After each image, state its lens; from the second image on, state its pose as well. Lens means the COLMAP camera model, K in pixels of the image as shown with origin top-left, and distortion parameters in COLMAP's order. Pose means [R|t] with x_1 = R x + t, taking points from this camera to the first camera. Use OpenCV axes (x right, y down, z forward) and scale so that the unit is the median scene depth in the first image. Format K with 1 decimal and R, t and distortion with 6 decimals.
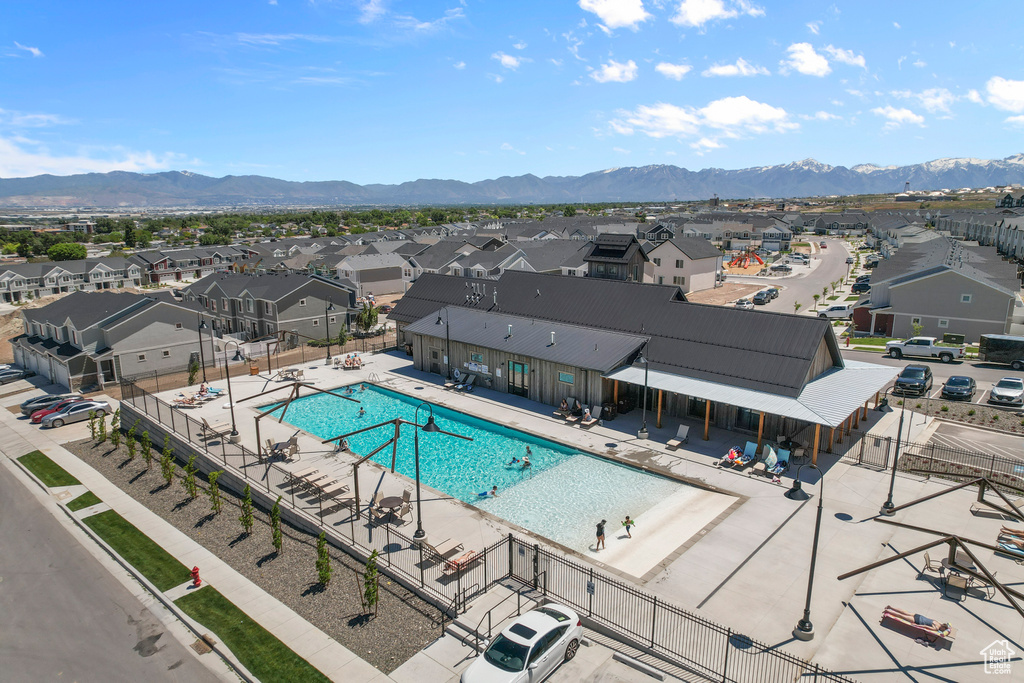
lens RADIAL K [[651.6, 0, 514.8], [0, 651.6, 348.6], [0, 0, 1]] dist [-0.077592, 0.069102]
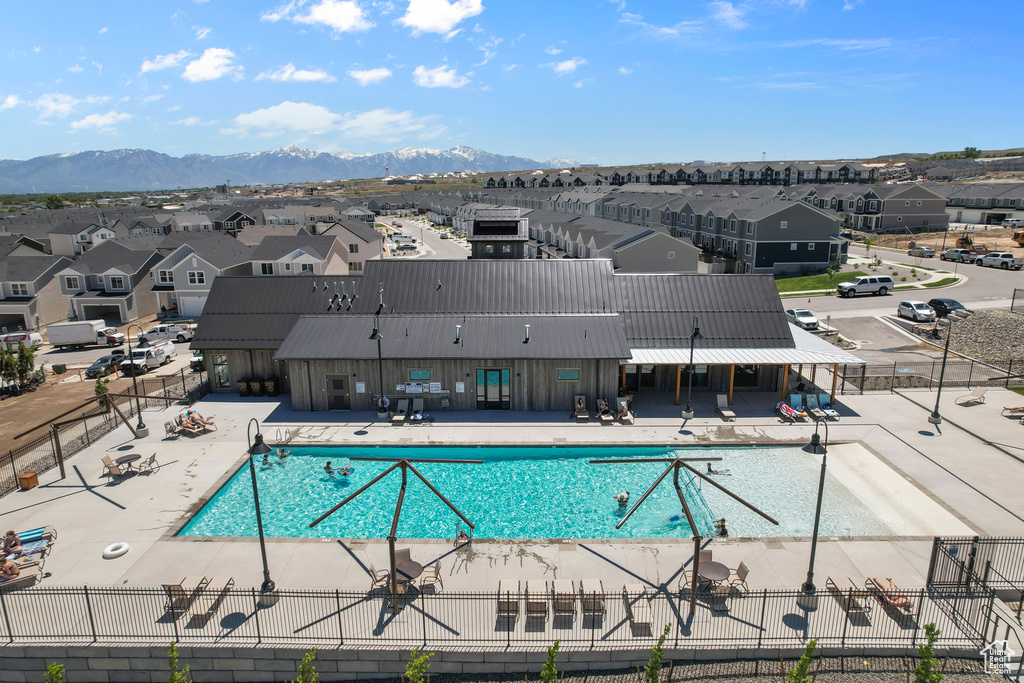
lens RADIAL K [[651.6, 0, 514.8], [0, 651.6, 348.6], [0, 0, 1]] dist [-0.077592, 0.069102]
pose [[0.743685, -0.166329, 0.647508, -0.465992], [0.153233, 0.985180, 0.077074, -0.058631], [-0.650732, 0.041901, 0.758151, 0.348874]]
